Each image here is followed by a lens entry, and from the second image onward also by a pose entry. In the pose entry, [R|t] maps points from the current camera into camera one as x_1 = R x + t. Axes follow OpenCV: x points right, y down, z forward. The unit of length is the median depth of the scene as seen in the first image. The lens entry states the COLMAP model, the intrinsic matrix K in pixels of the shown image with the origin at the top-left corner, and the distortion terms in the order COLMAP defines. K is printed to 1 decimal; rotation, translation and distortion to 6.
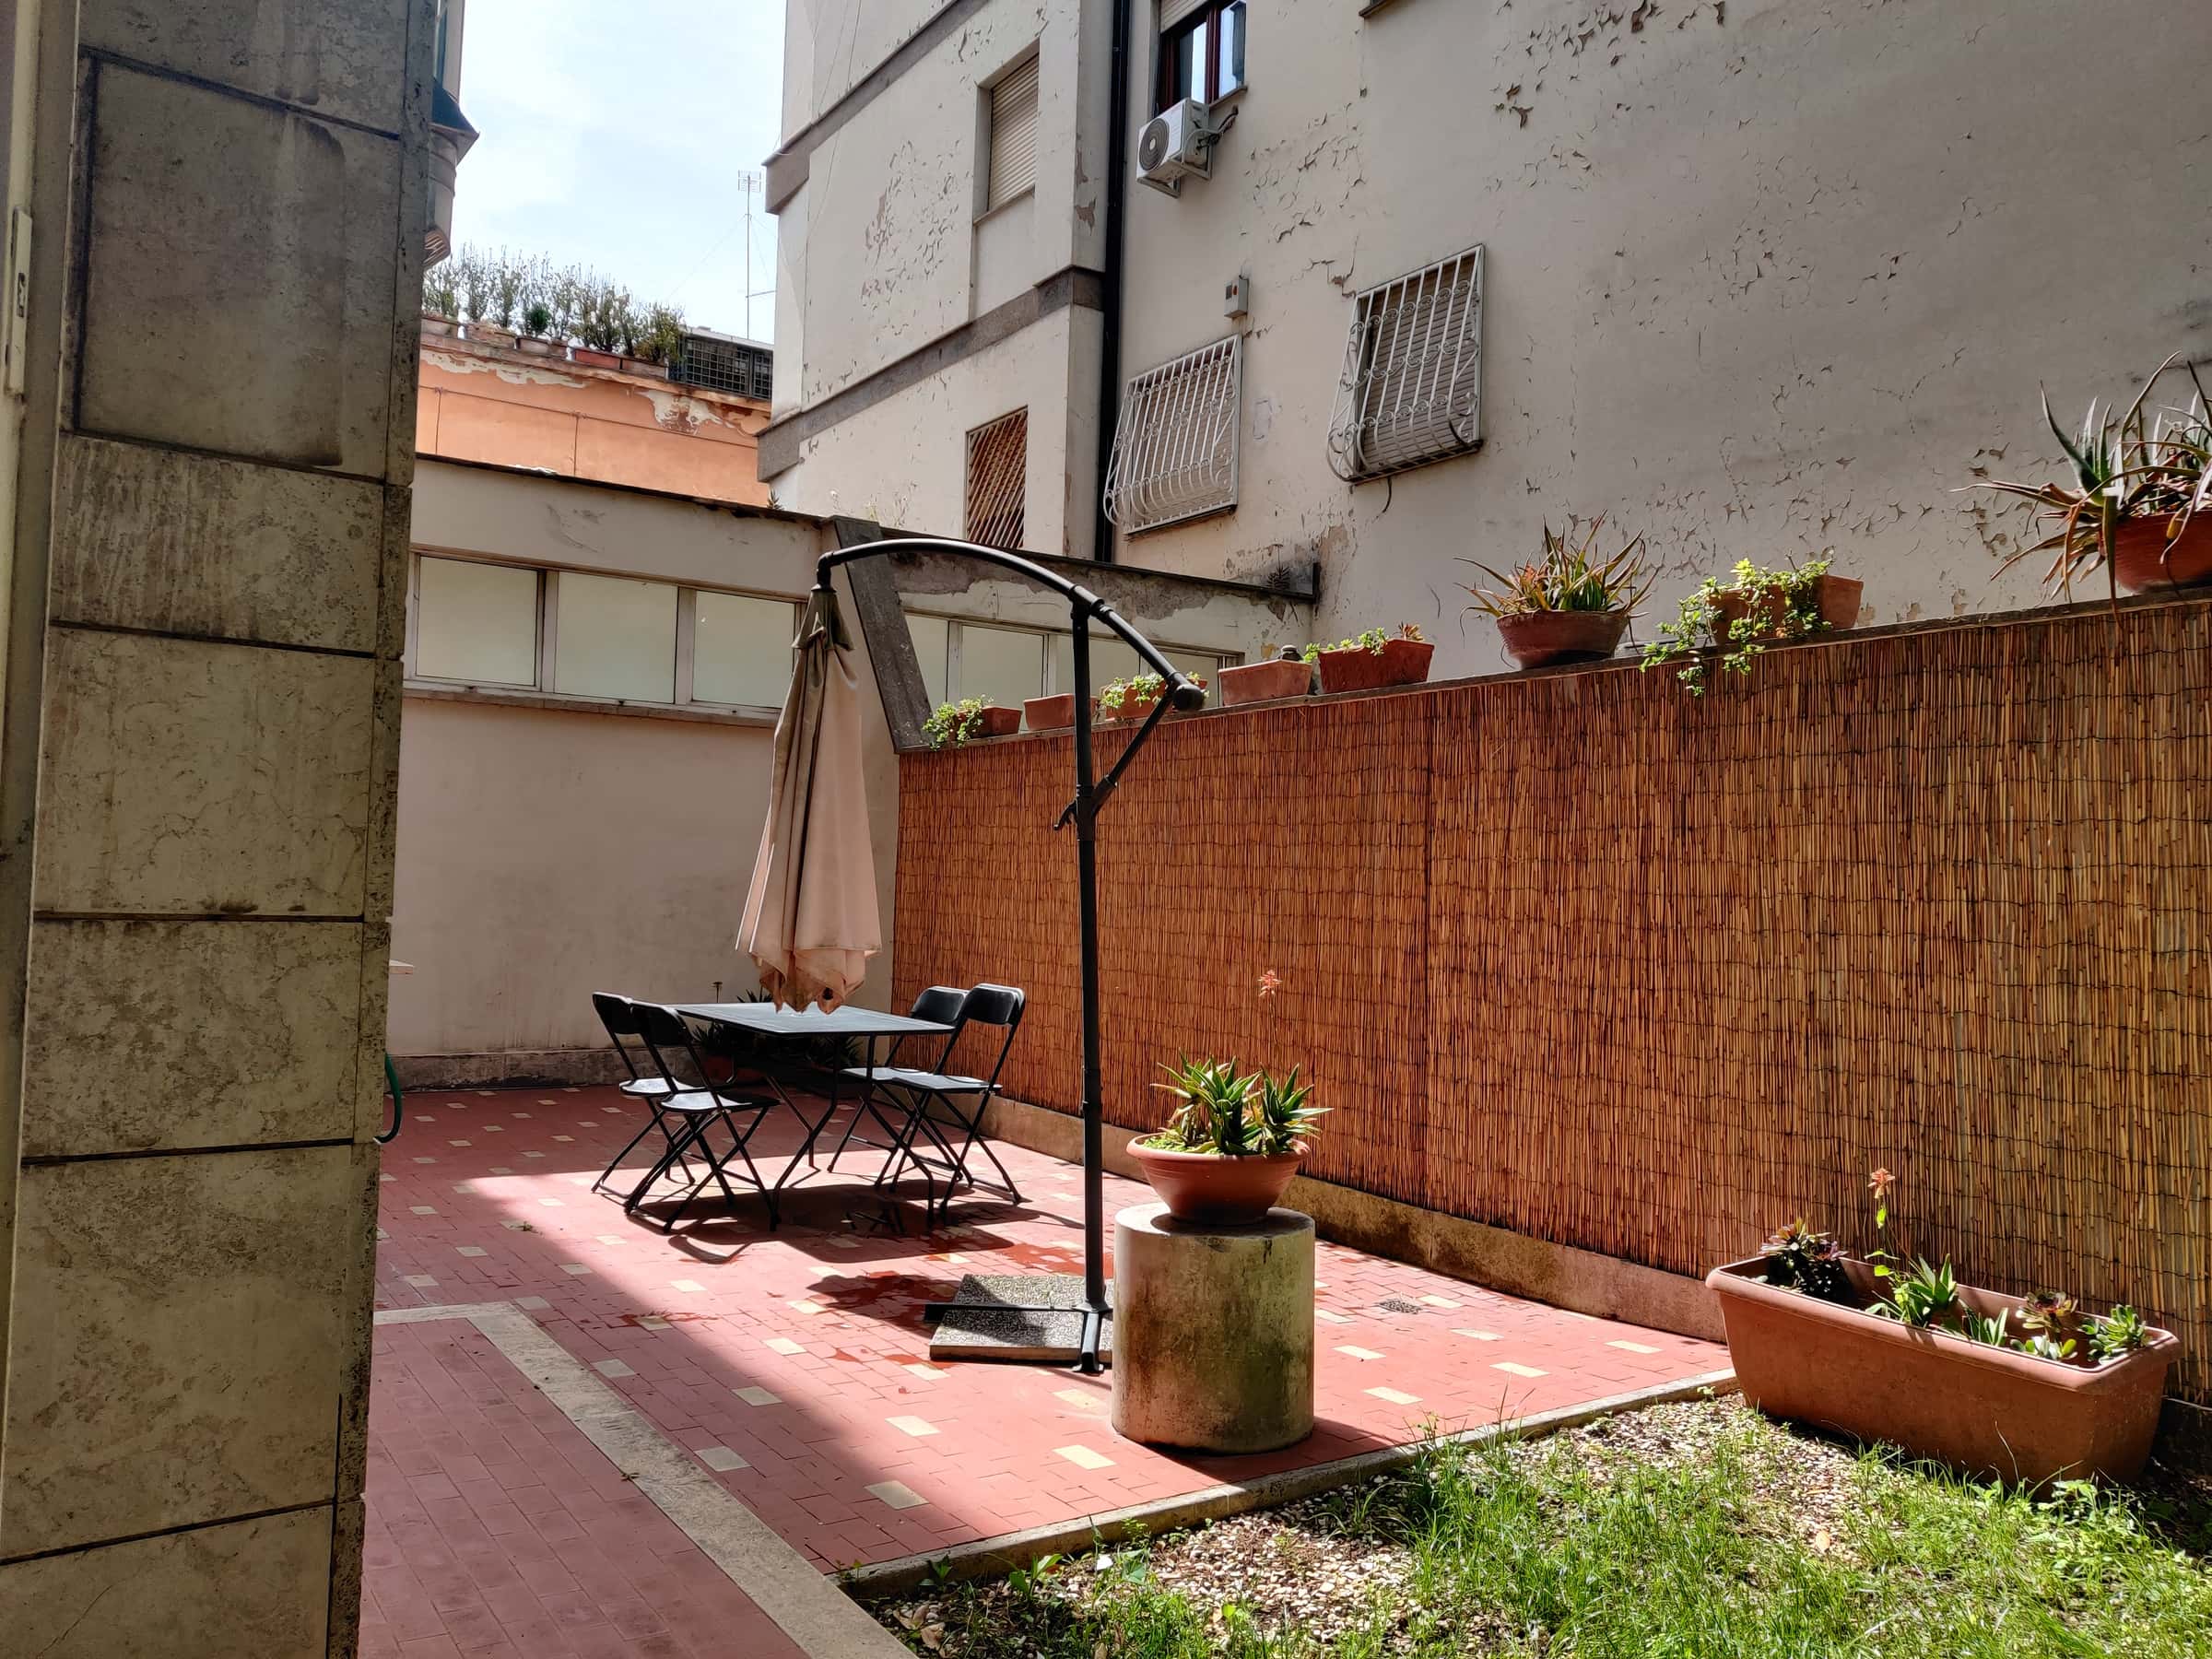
lens RADIAL K [[1660.6, 0, 1123.3], [0, 1660.6, 816.3], [0, 0, 1]] dist [0.013096, -0.020658]
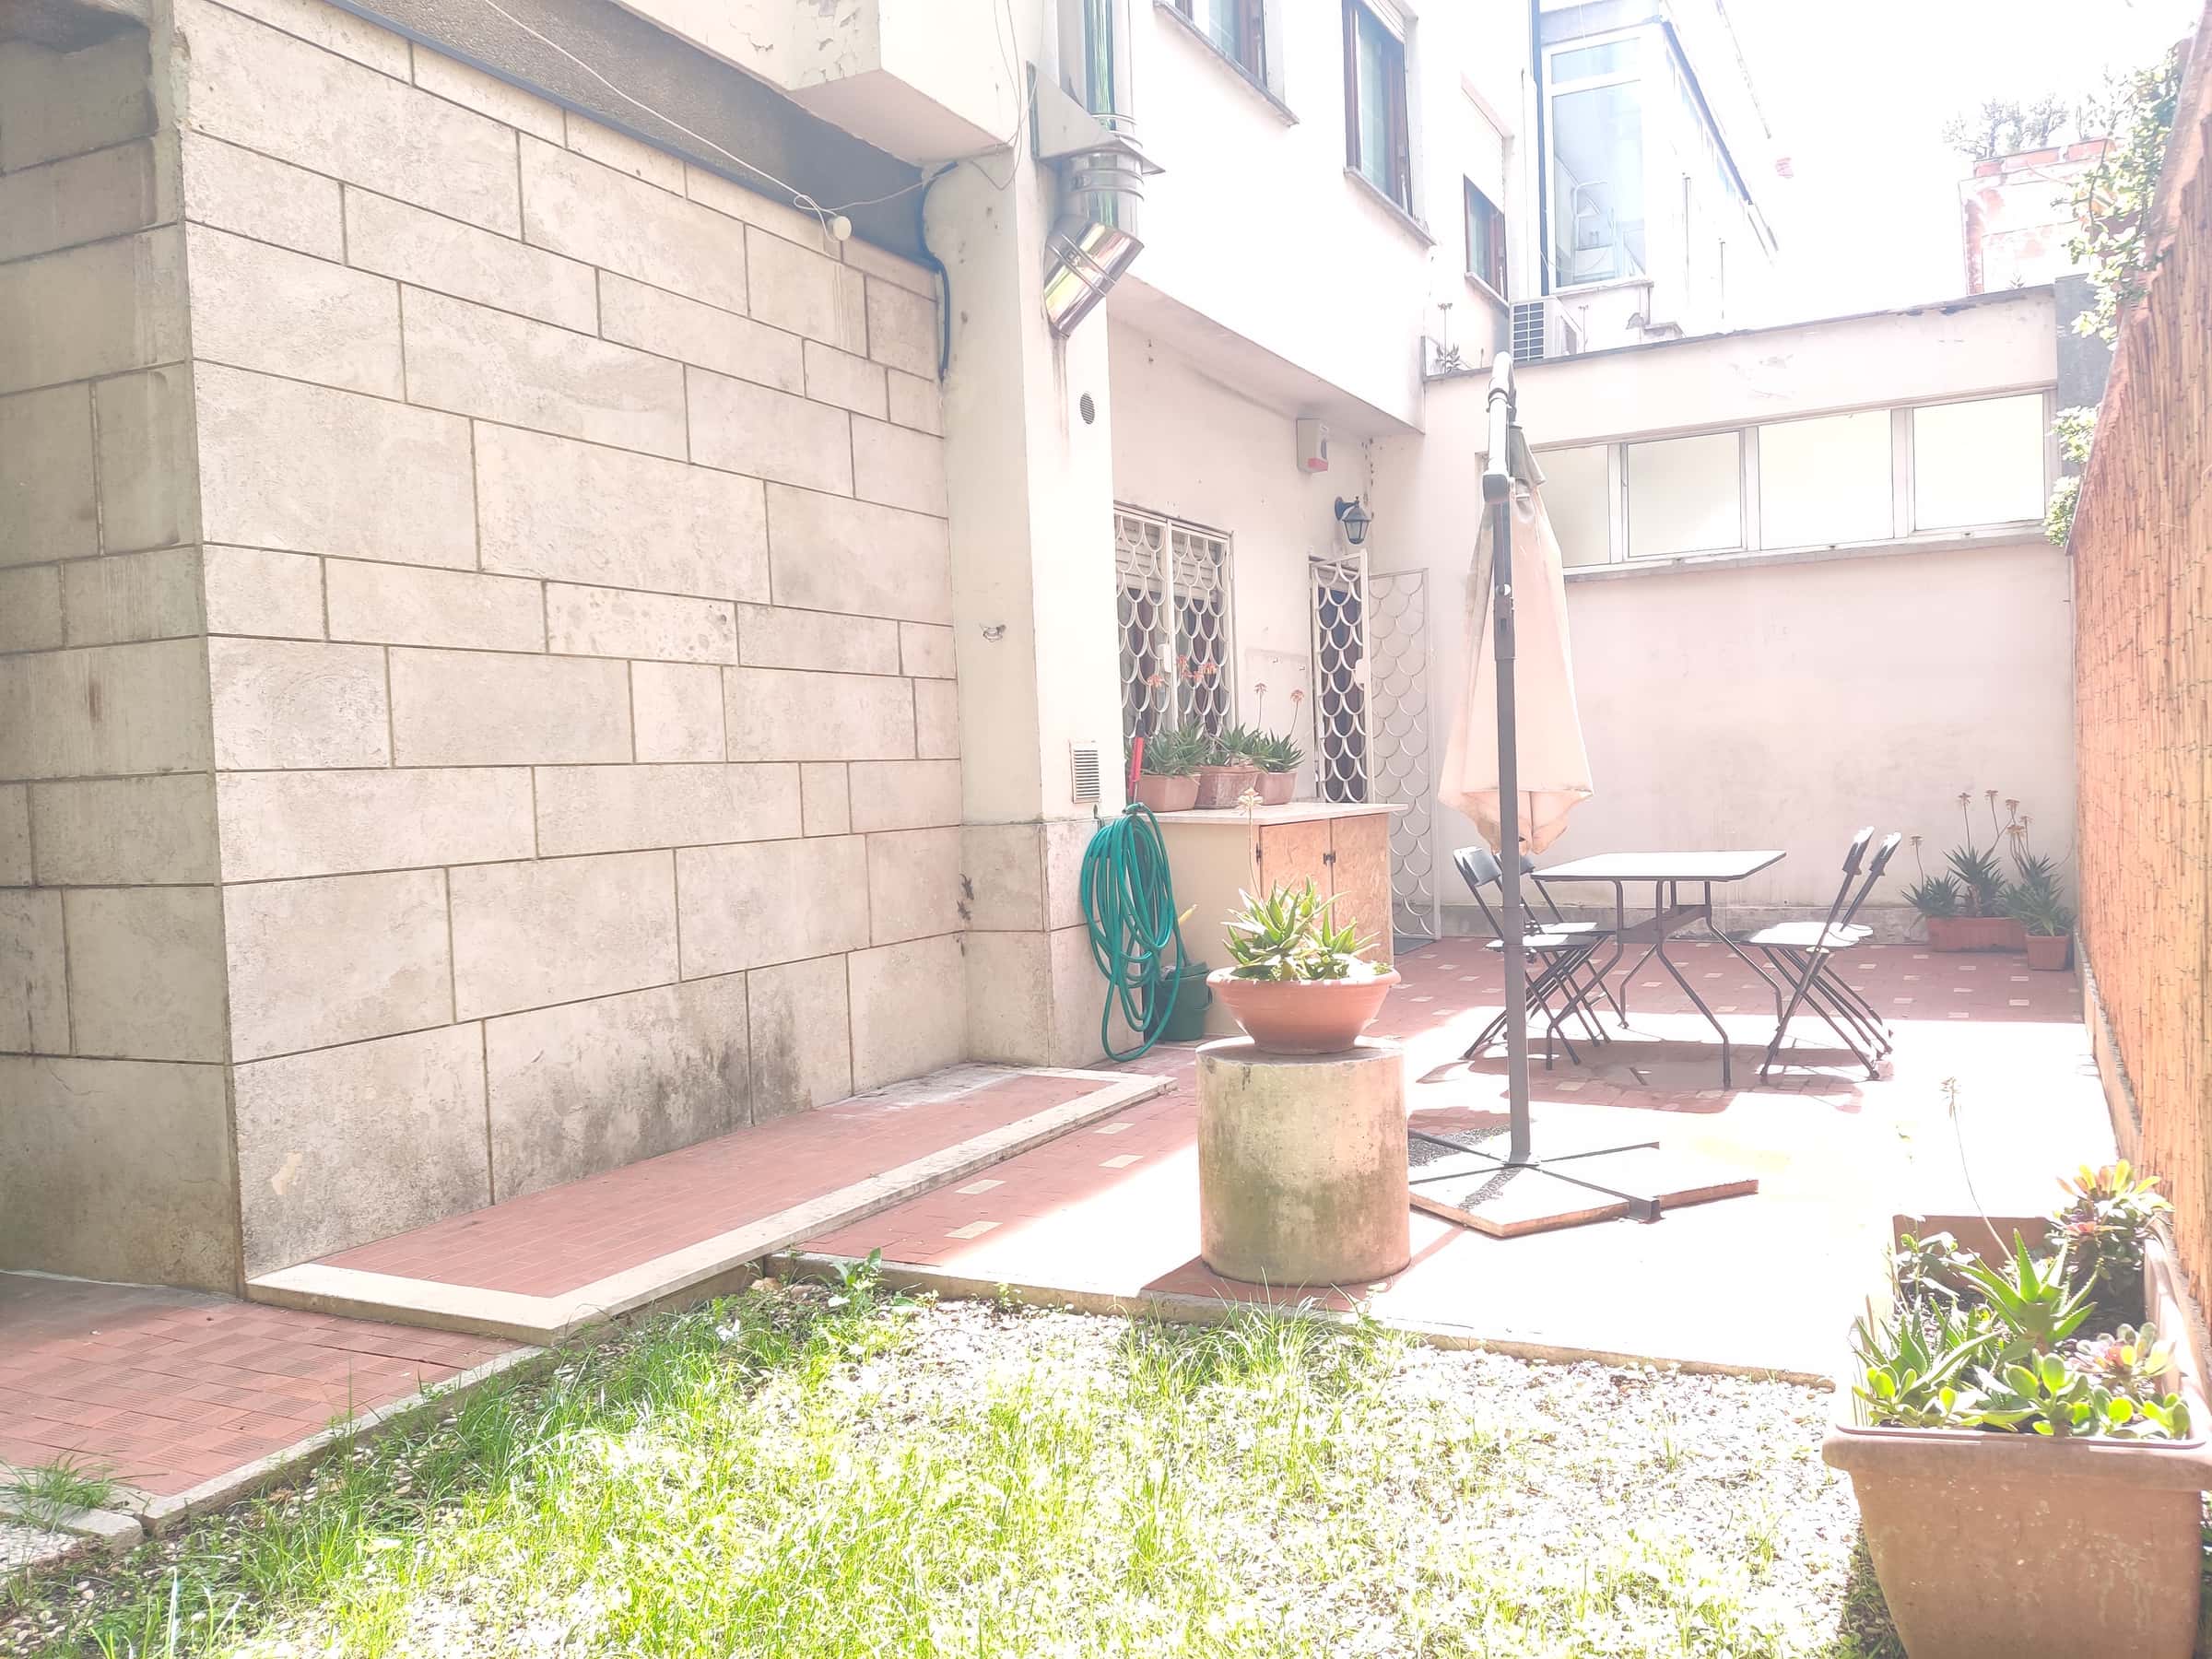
lens RADIAL K [[1660.6, 0, 1111.5], [0, 1660.6, 817.4], [0, 0, 1]] dist [0.013096, -0.020658]
pose [[0.502956, -0.029878, -0.863795, 0.931689], [0.089678, 0.995812, 0.017771, 0.093008], [0.859647, -0.086402, 0.503529, 0.491098]]
